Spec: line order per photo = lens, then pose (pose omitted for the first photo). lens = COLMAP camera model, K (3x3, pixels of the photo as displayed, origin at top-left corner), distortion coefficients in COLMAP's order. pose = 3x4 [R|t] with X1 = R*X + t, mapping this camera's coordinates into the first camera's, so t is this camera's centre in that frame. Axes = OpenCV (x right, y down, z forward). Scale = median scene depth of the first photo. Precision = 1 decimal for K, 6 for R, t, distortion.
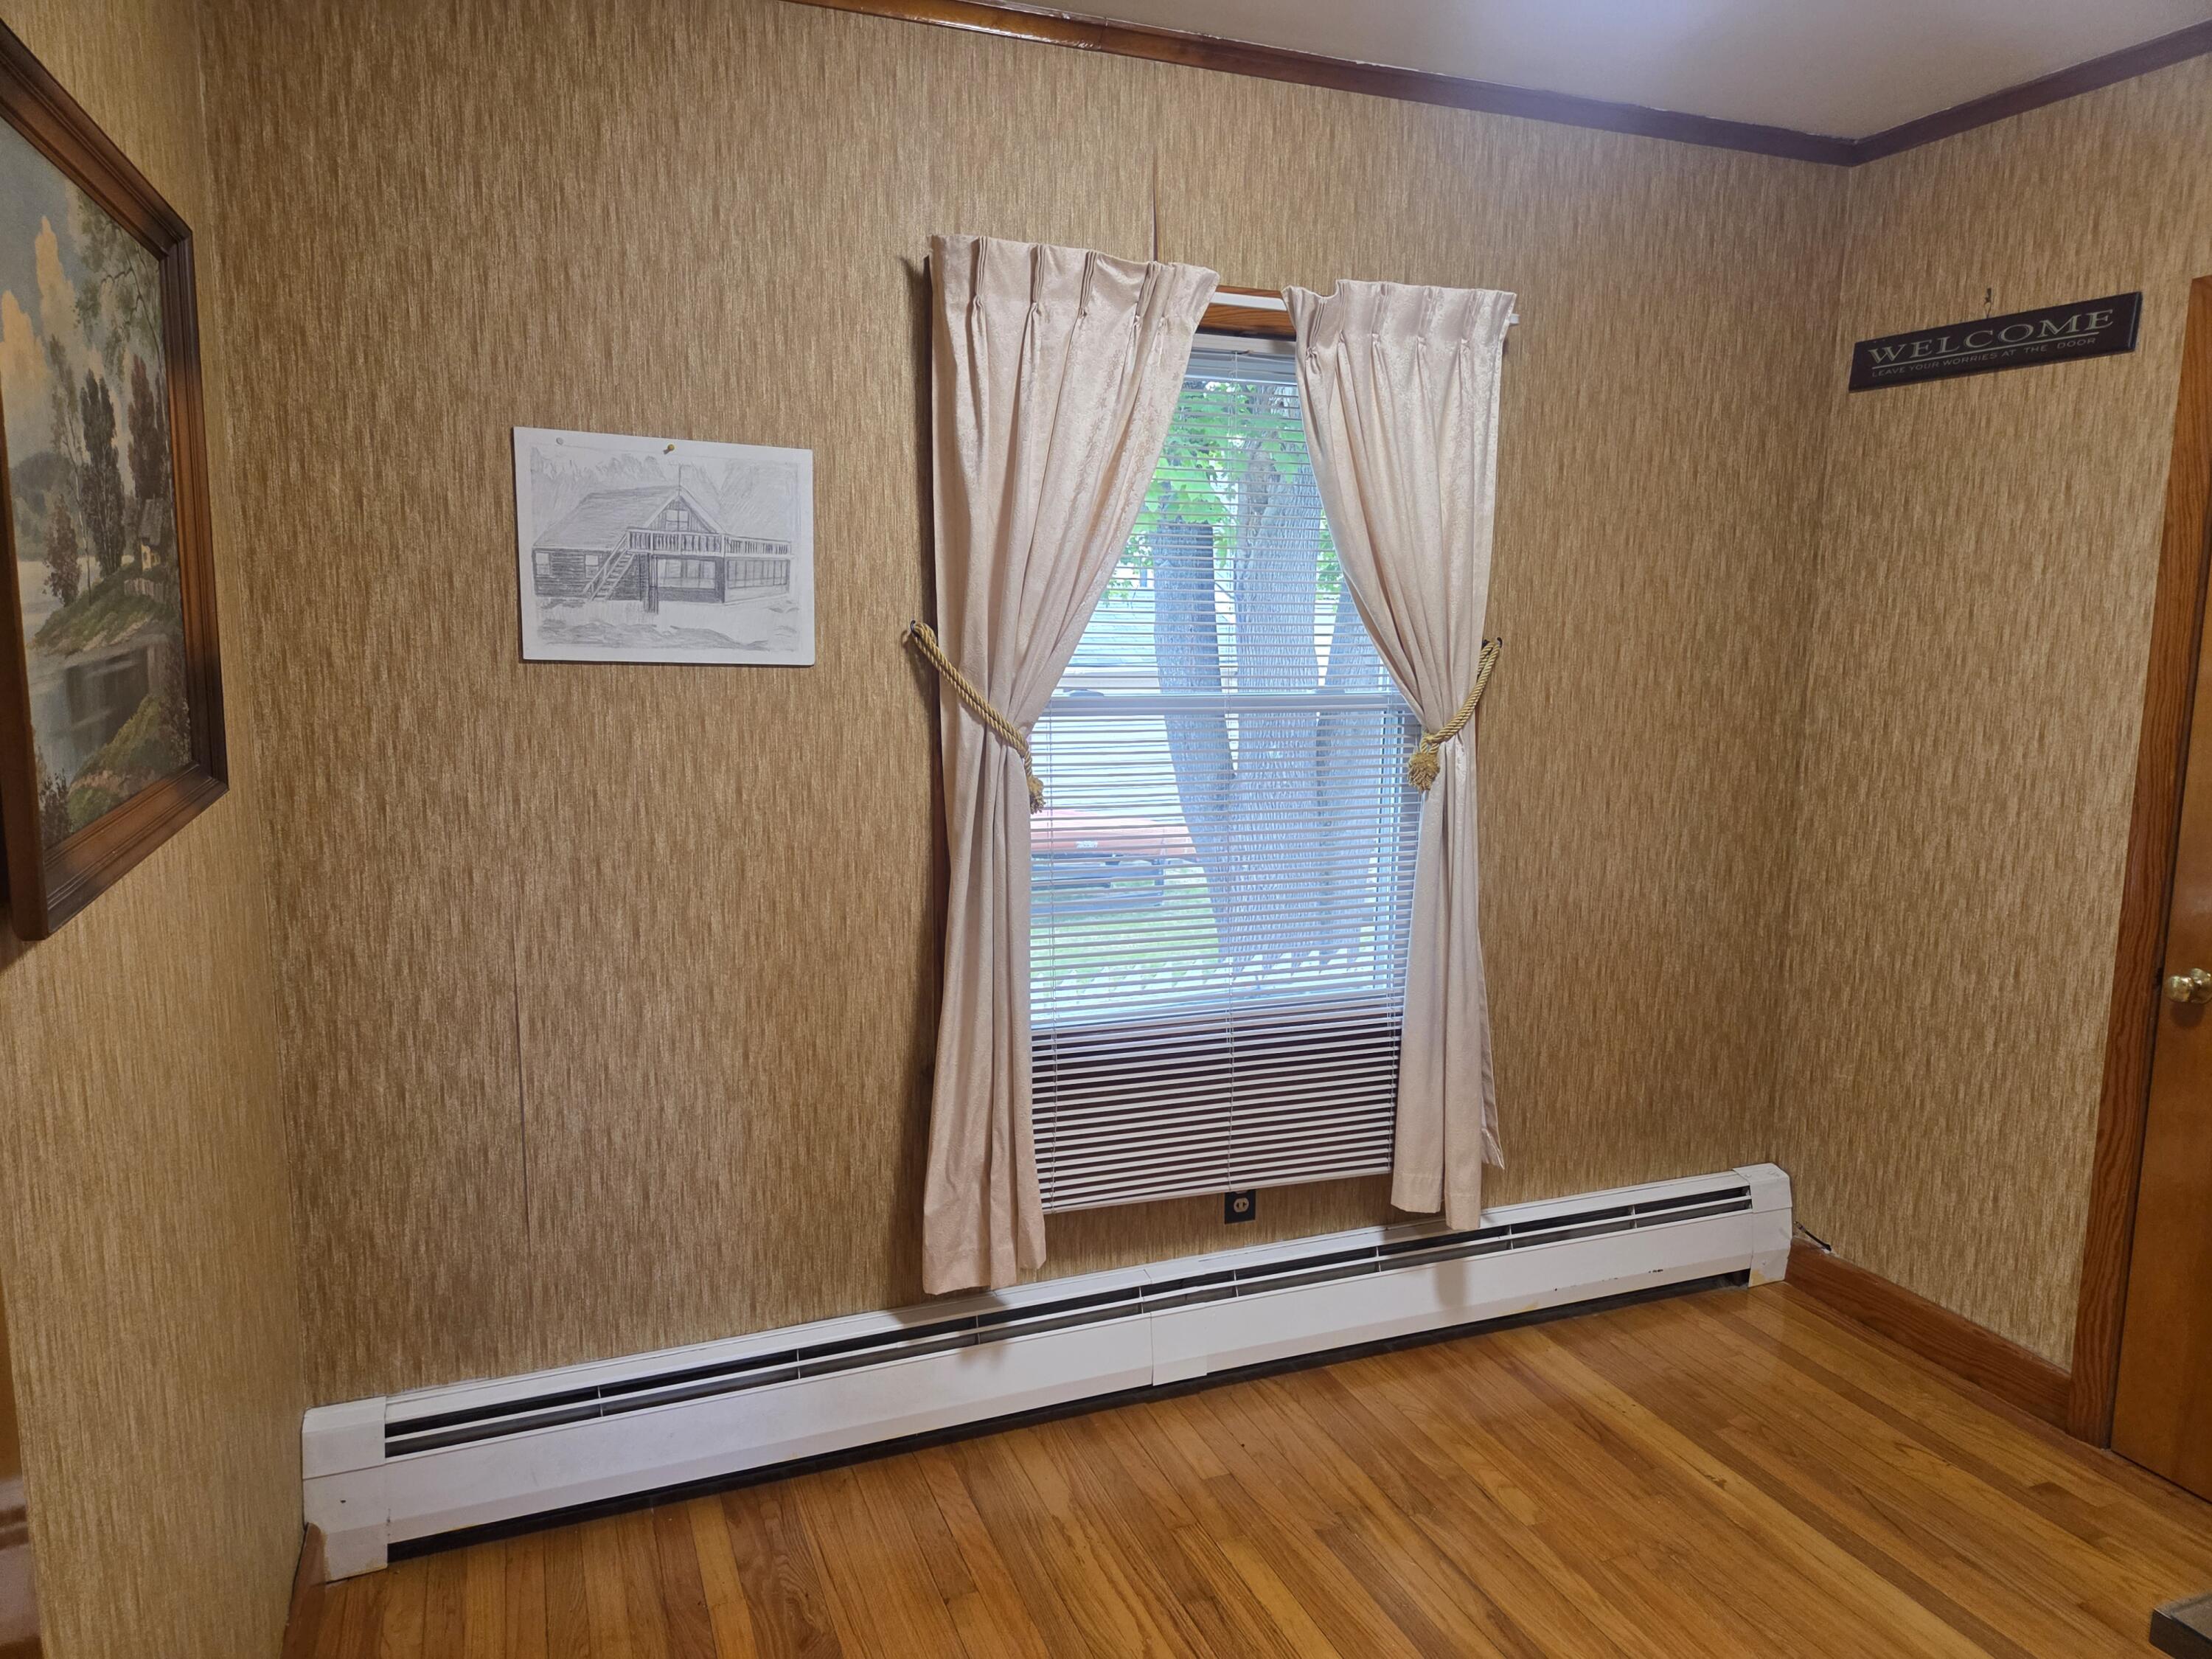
lens RADIAL K [[1493.4, 0, 1104.7], [0, 1493.4, 828.6], [0, 0, 1]] dist [0.096222, -0.075569]
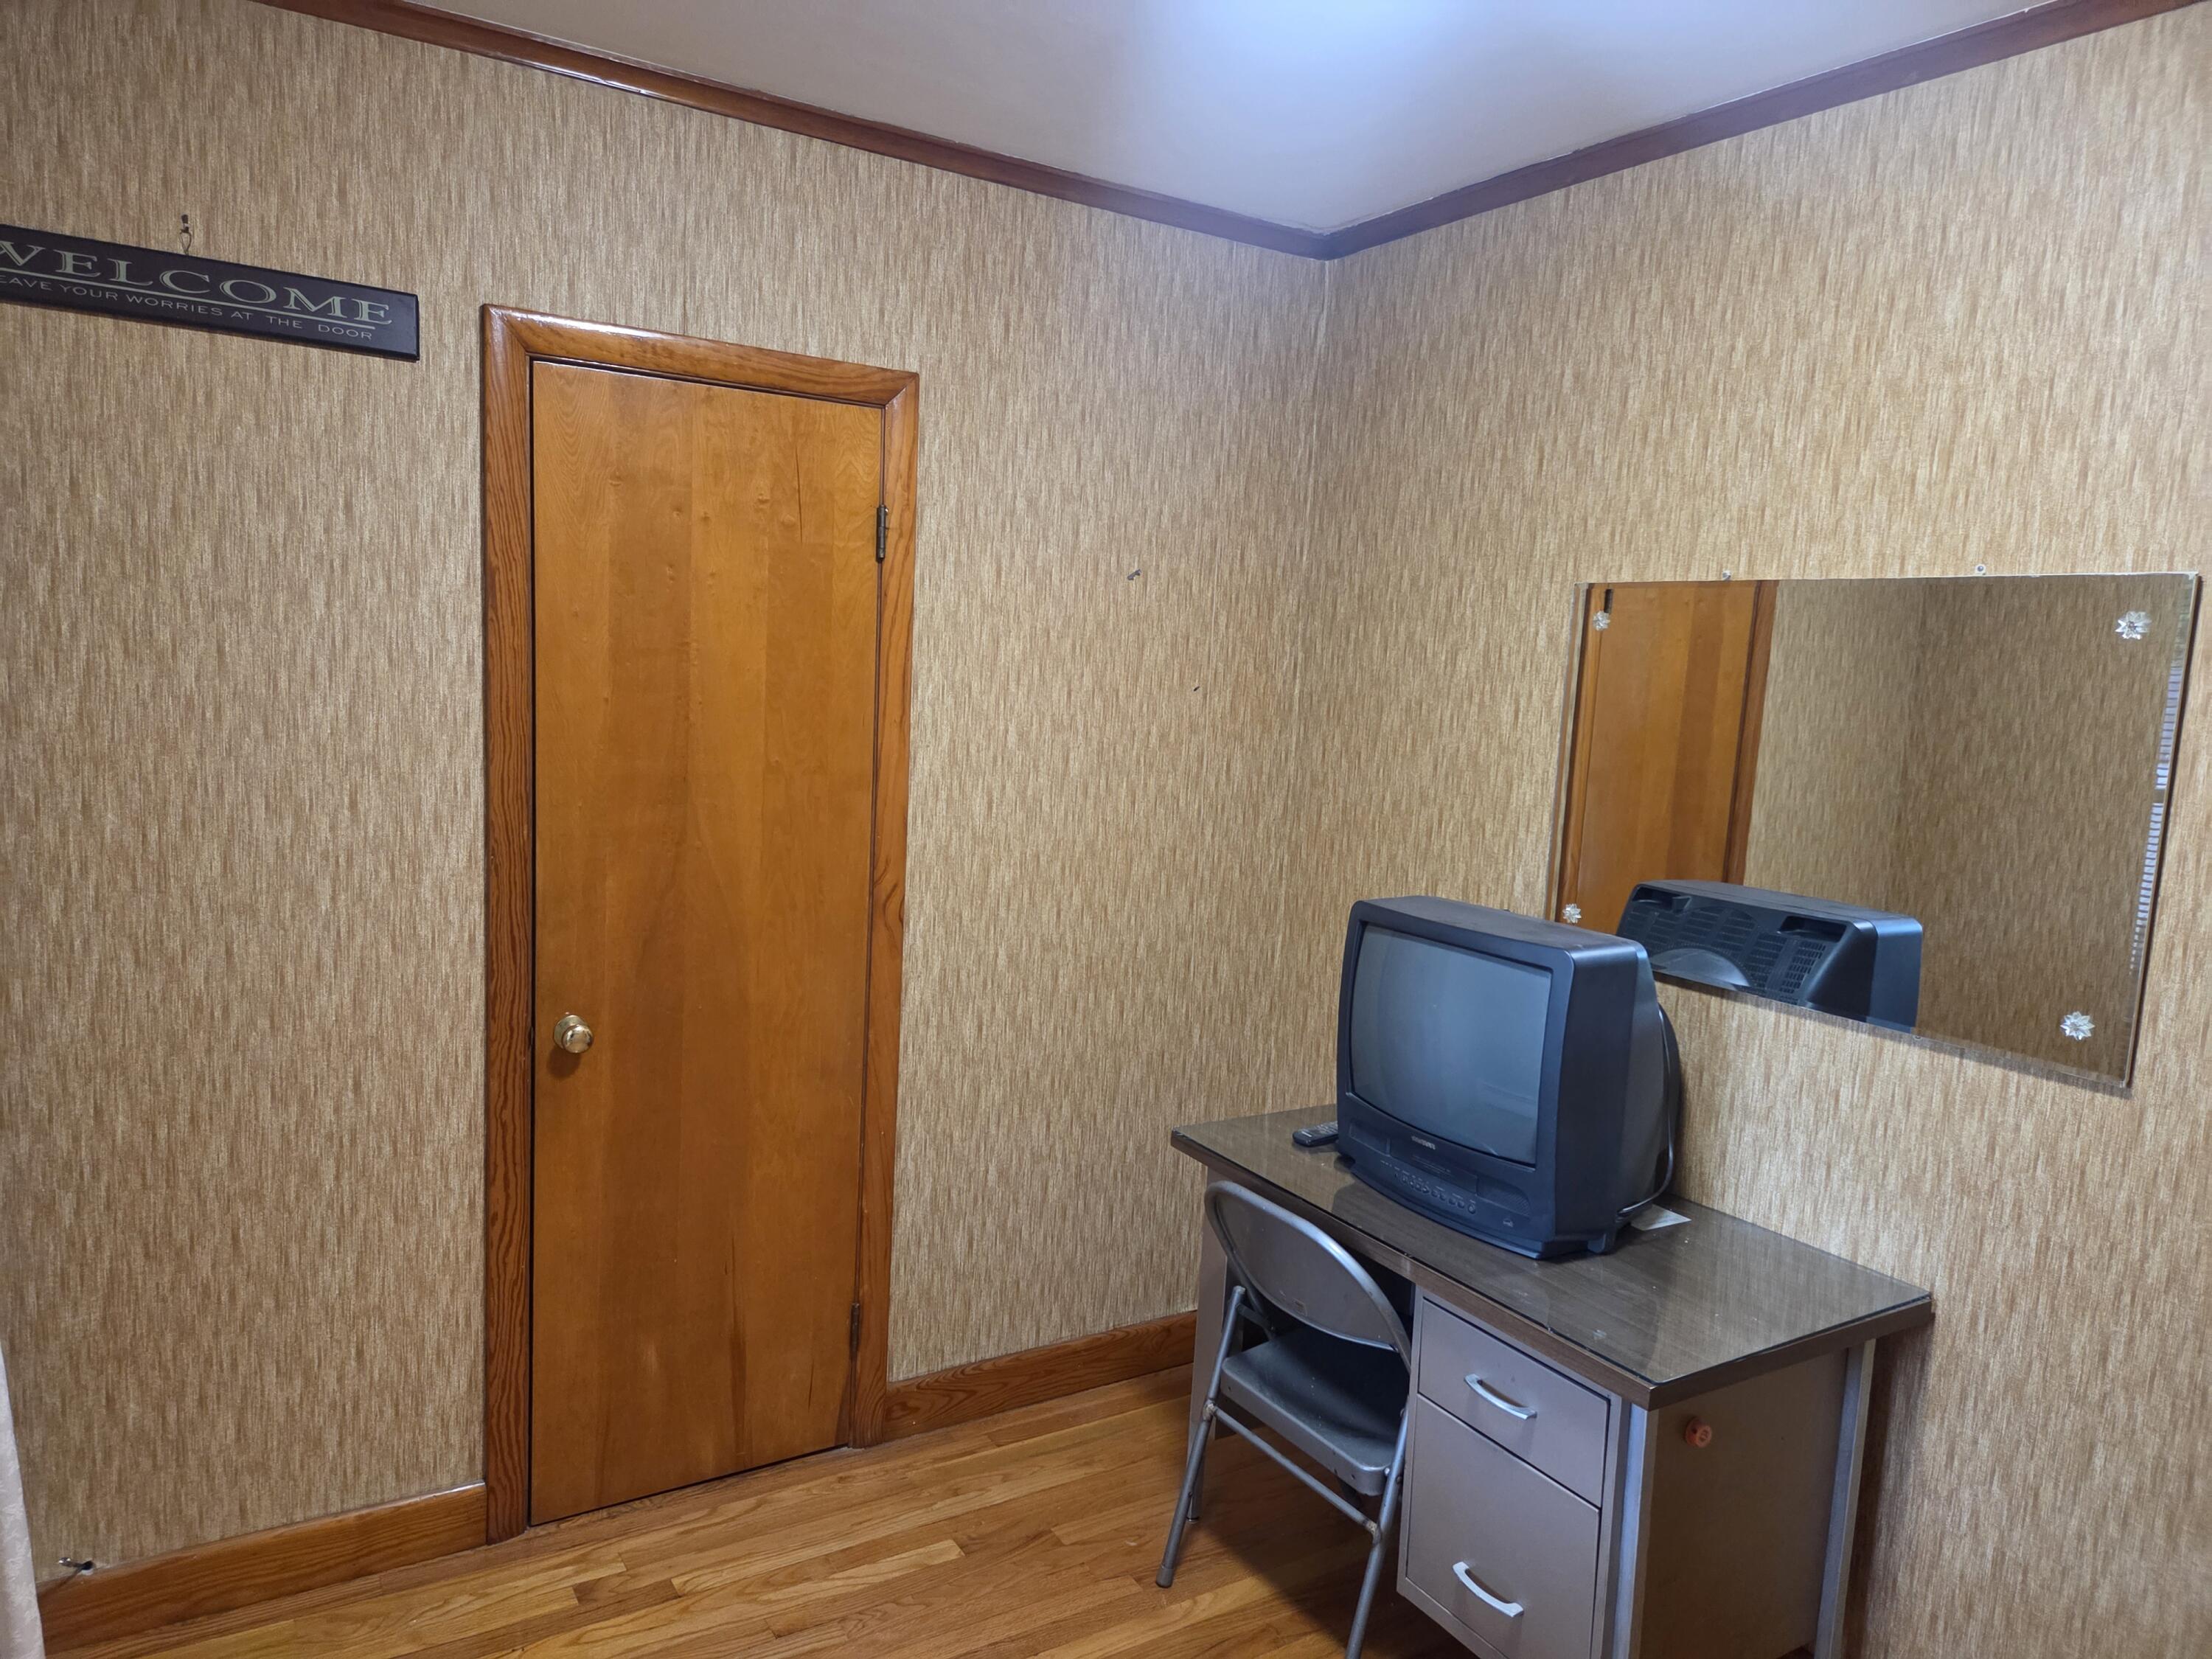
lens RADIAL K [[1493.4, 0, 1104.8], [0, 1493.4, 833.3], [0, 0, 1]] dist [0.096222, -0.075569]
pose [[-0.161484, -0.142255, 0.976569, -0.269537], [0.089114, 0.983412, 0.157987, -0.139107], [-0.982844, 0.112539, -0.146128, 0.724125]]
